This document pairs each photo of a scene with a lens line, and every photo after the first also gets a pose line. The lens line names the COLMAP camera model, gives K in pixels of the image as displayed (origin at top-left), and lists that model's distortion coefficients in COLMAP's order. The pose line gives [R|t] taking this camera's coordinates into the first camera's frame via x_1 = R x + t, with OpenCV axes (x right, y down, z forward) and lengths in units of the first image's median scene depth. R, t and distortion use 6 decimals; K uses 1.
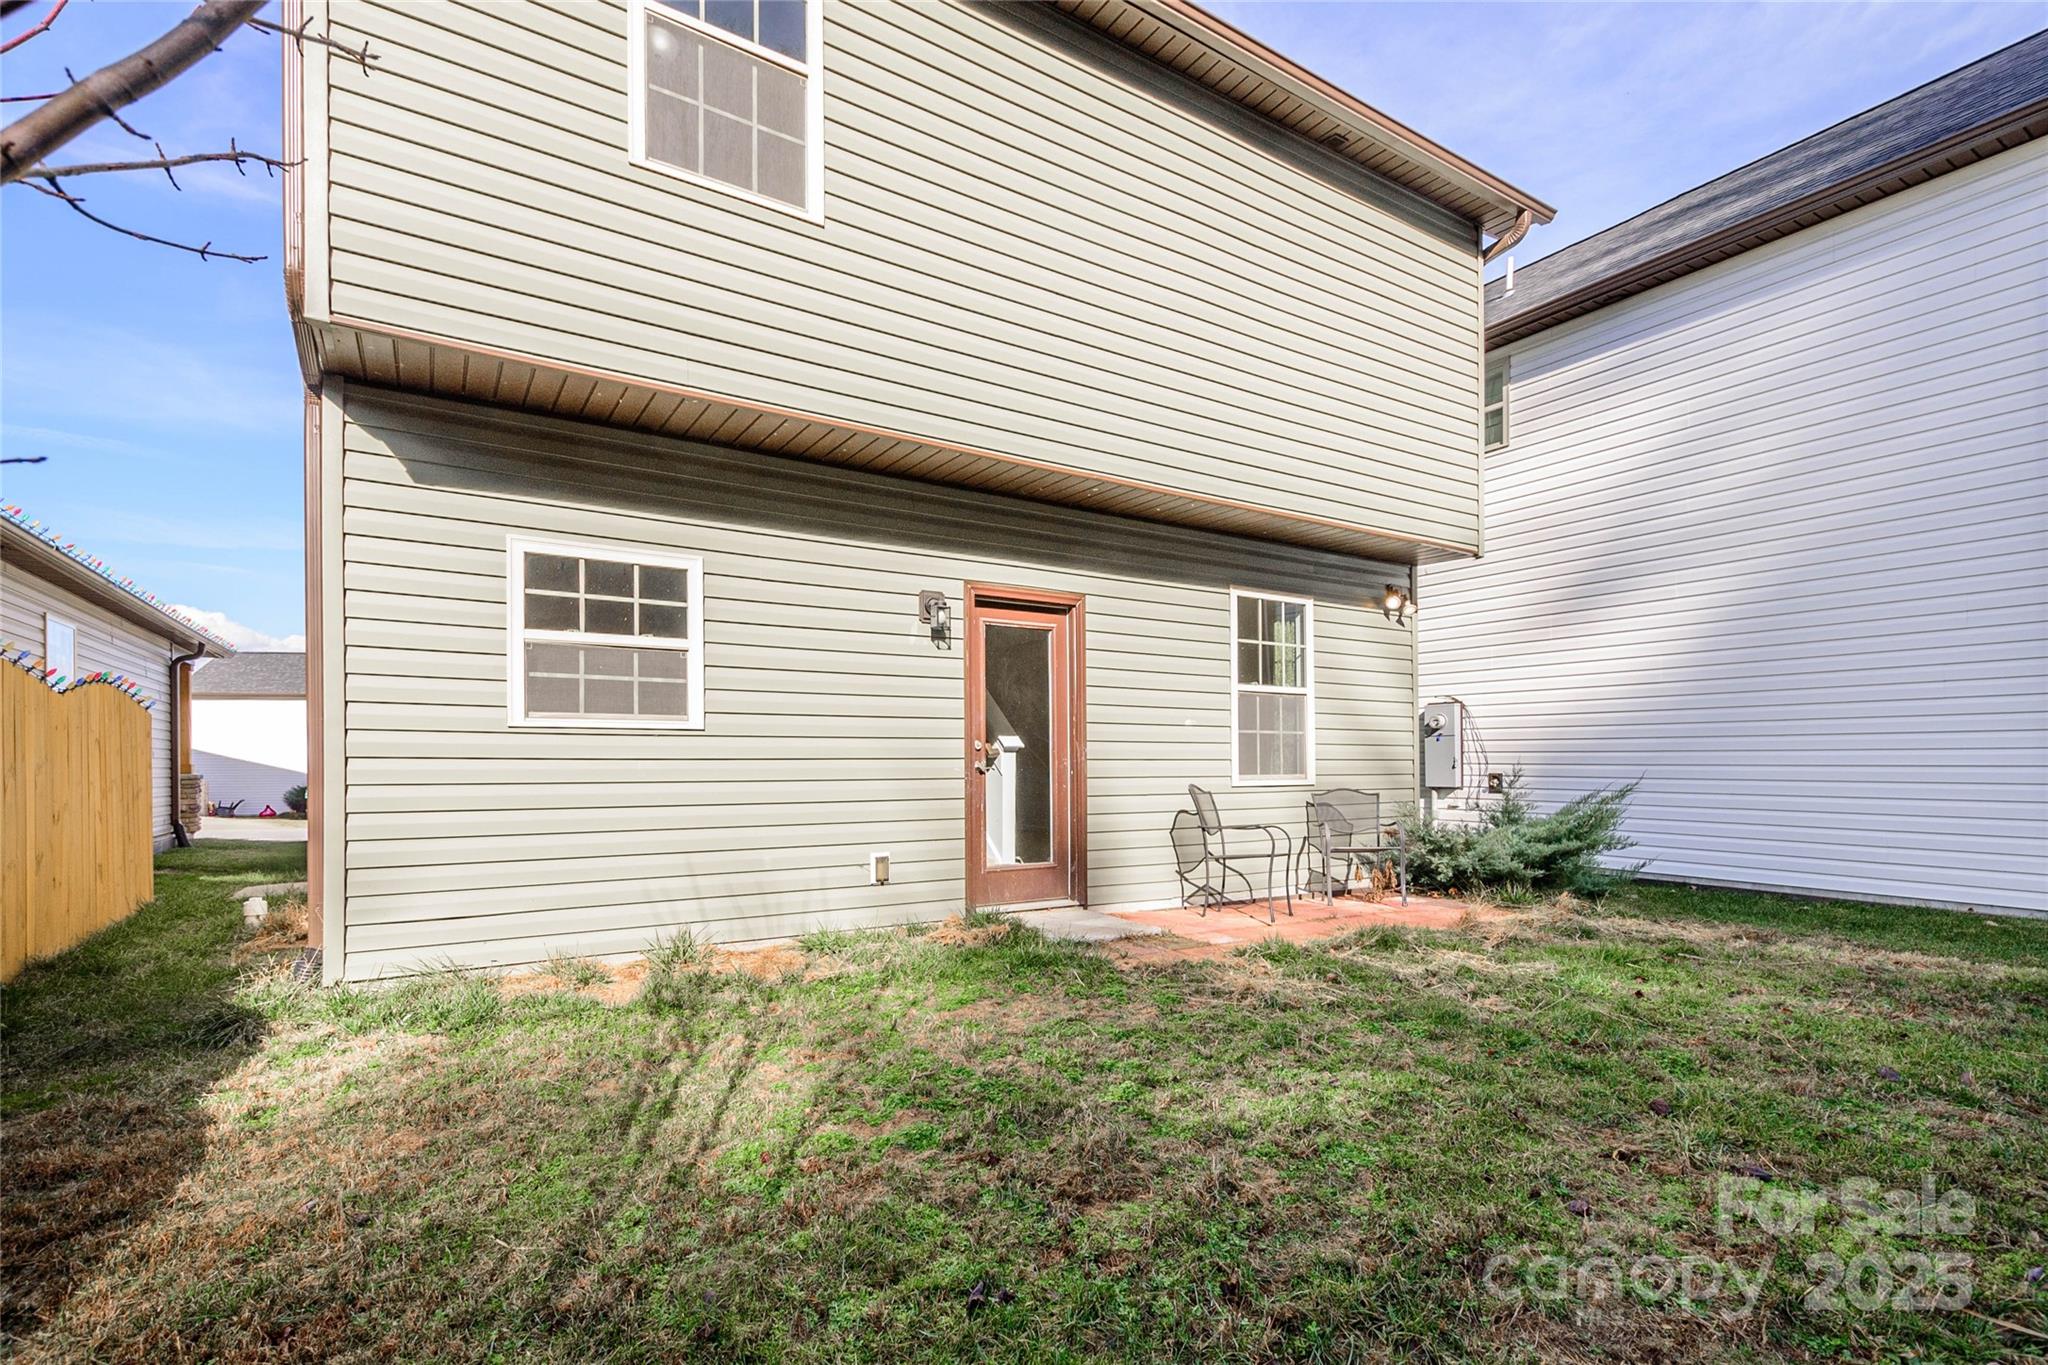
lens RADIAL K [[906.1, 0, 992.2], [0, 906.1, 758.3], [0, 0, 1]] dist [0.004031, -0.000969]
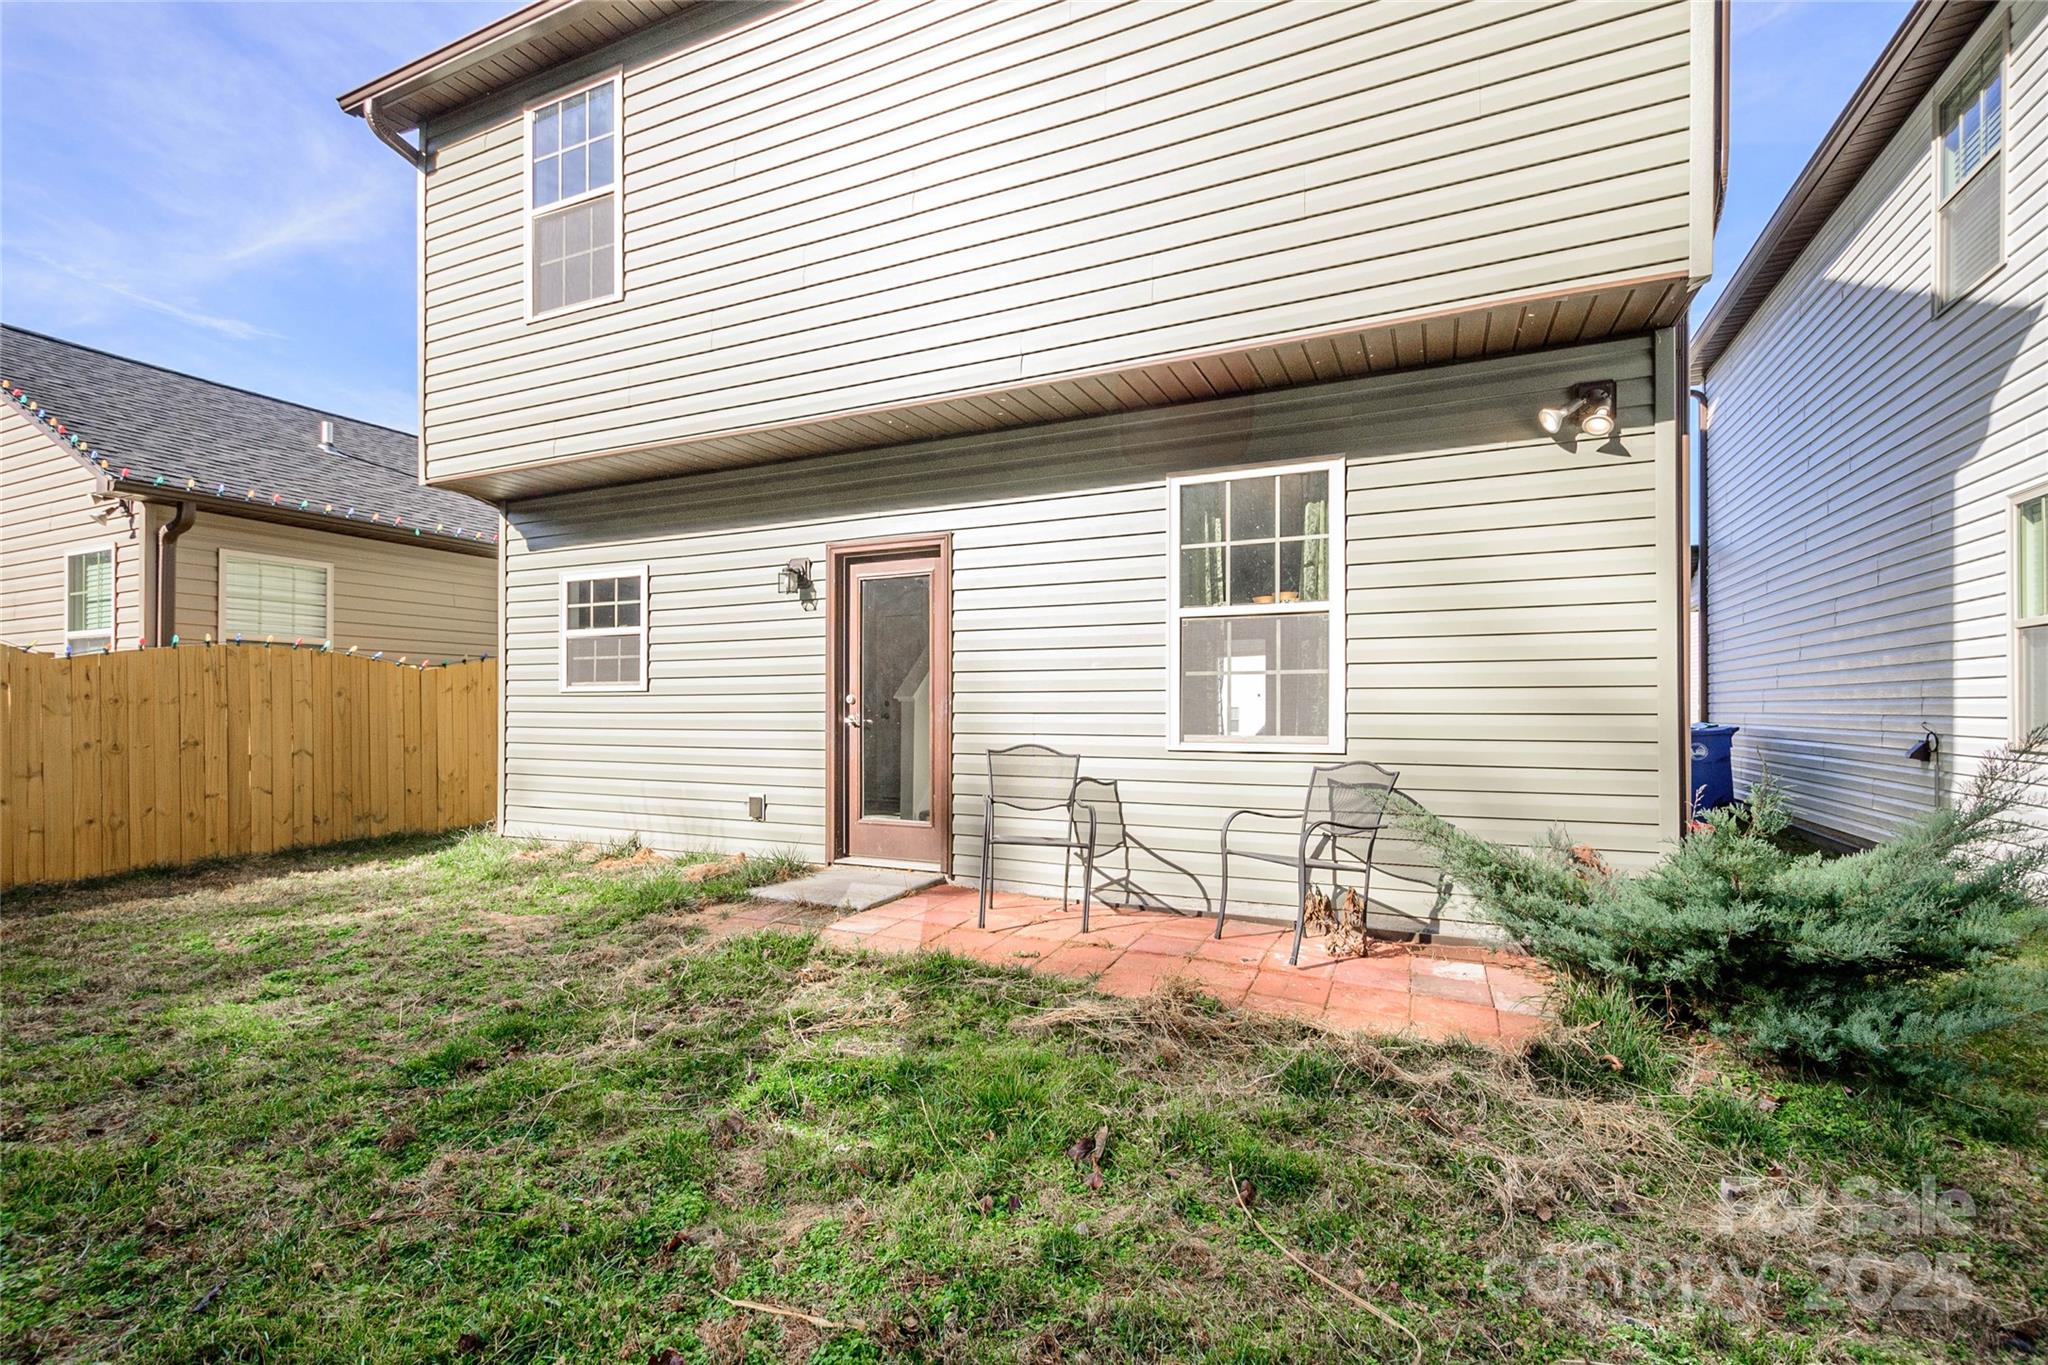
lens RADIAL K [[906.1, 0, 1020.2], [0, 906.1, 709.4], [0, 0, 1]] dist [0.004031, -0.000969]
pose [[0.561410, 0.002521, -0.827534, 0.968658], [0.004269, 0.999973, 0.005943, -0.008492], [0.827527, -0.006869, 0.561384, 0.596761]]
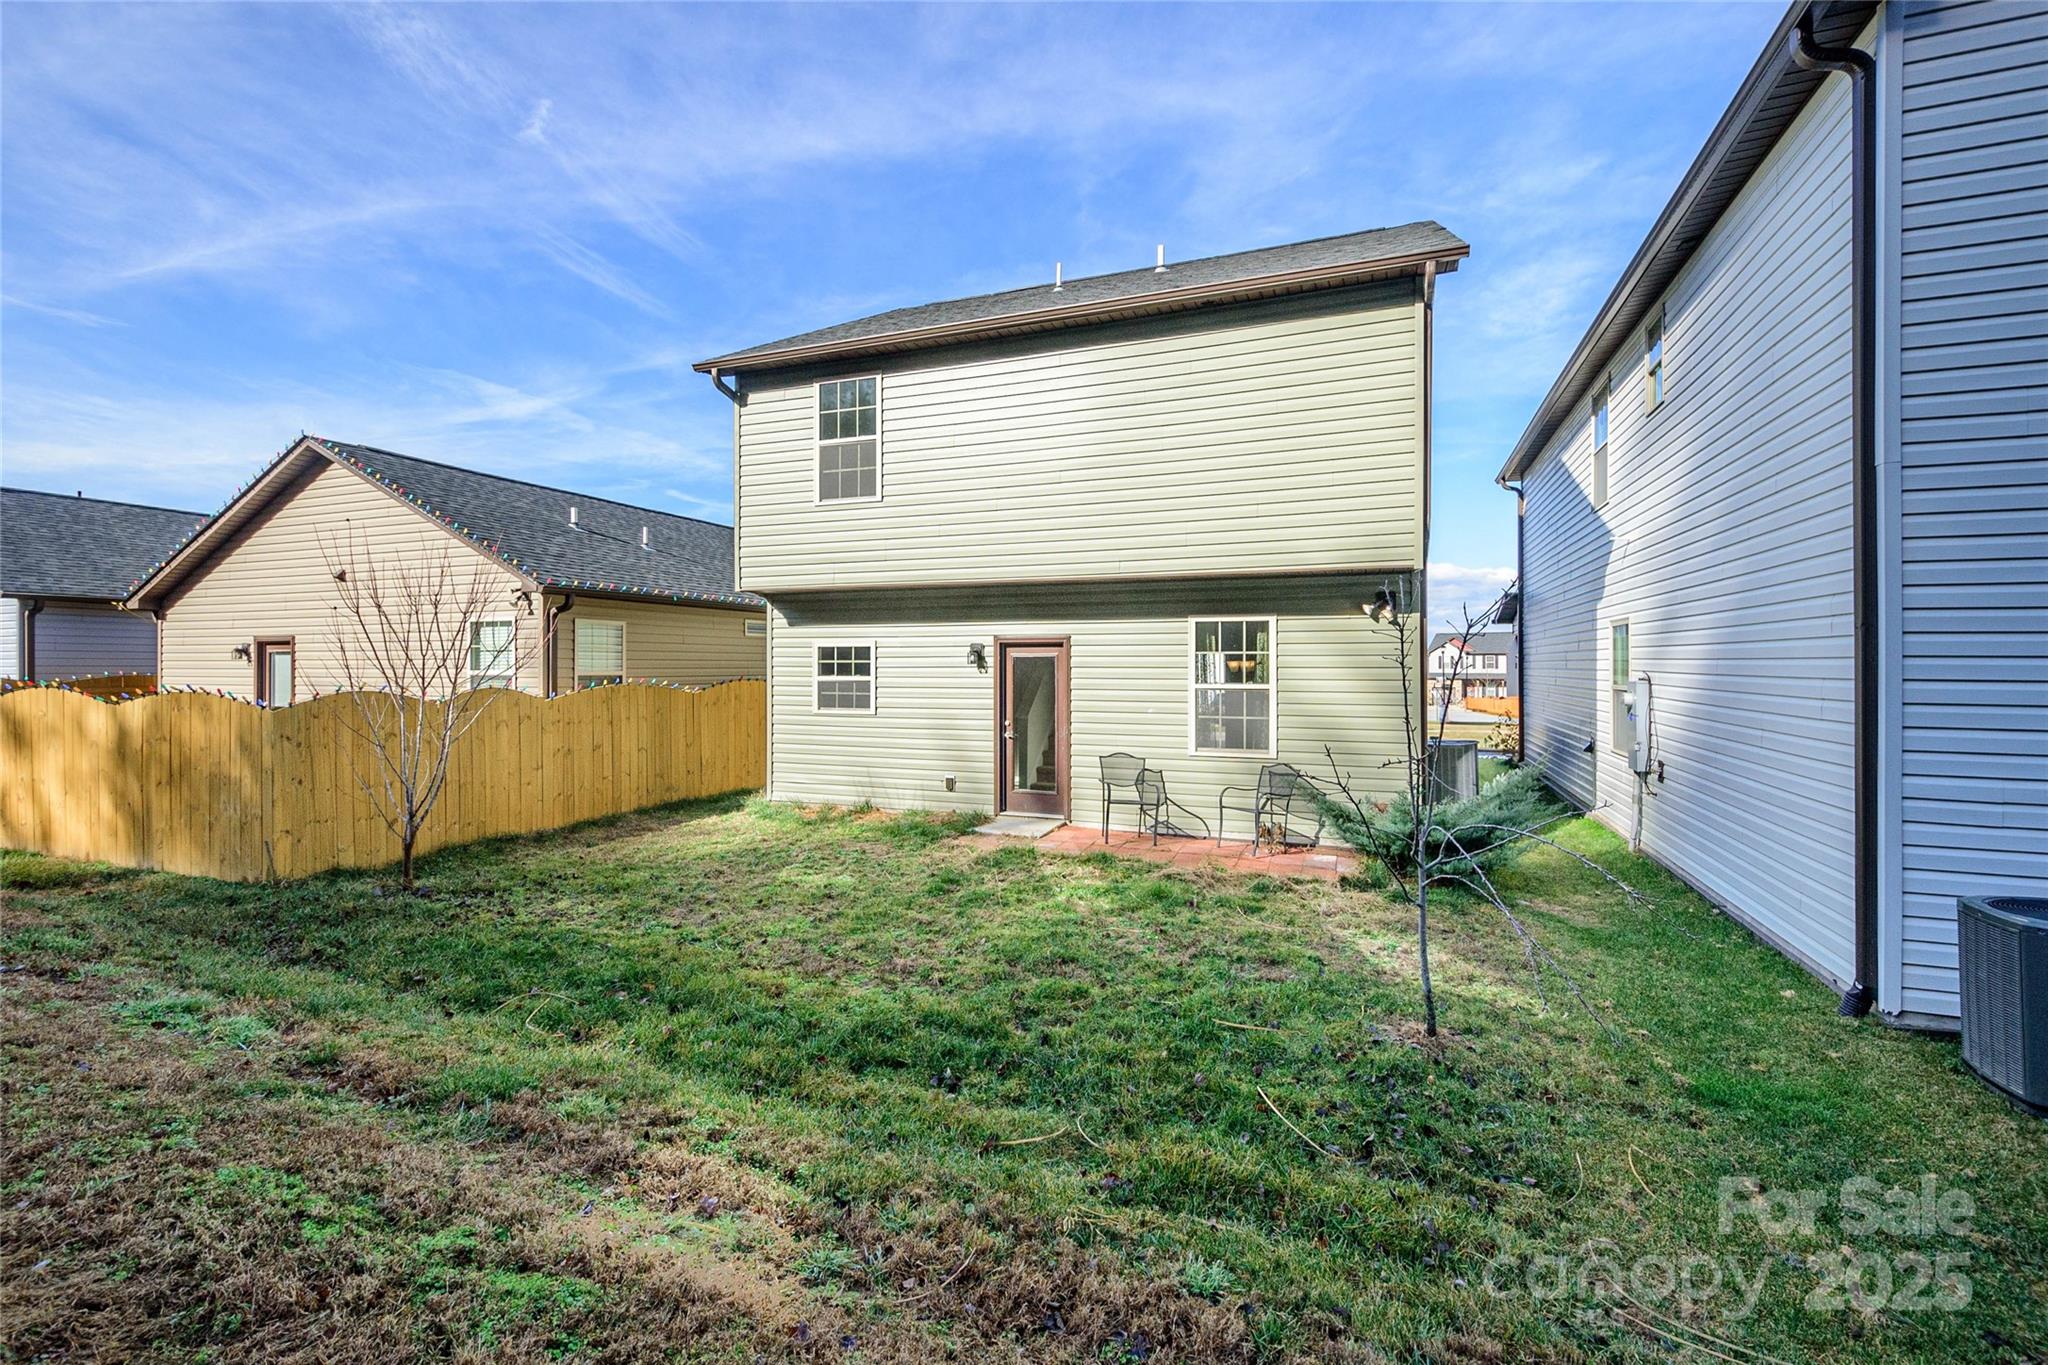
lens RADIAL K [[906.1, 0, 1022.7], [0, 906.1, 660.8], [0, 0, 1]] dist [0.004031, -0.000969]
pose [[0.611406, -0.000693, -0.791316, 1.501560], [0.002522, 0.999996, 0.001074, -0.147052], [0.791313, -0.002652, 0.611406, -0.105245]]
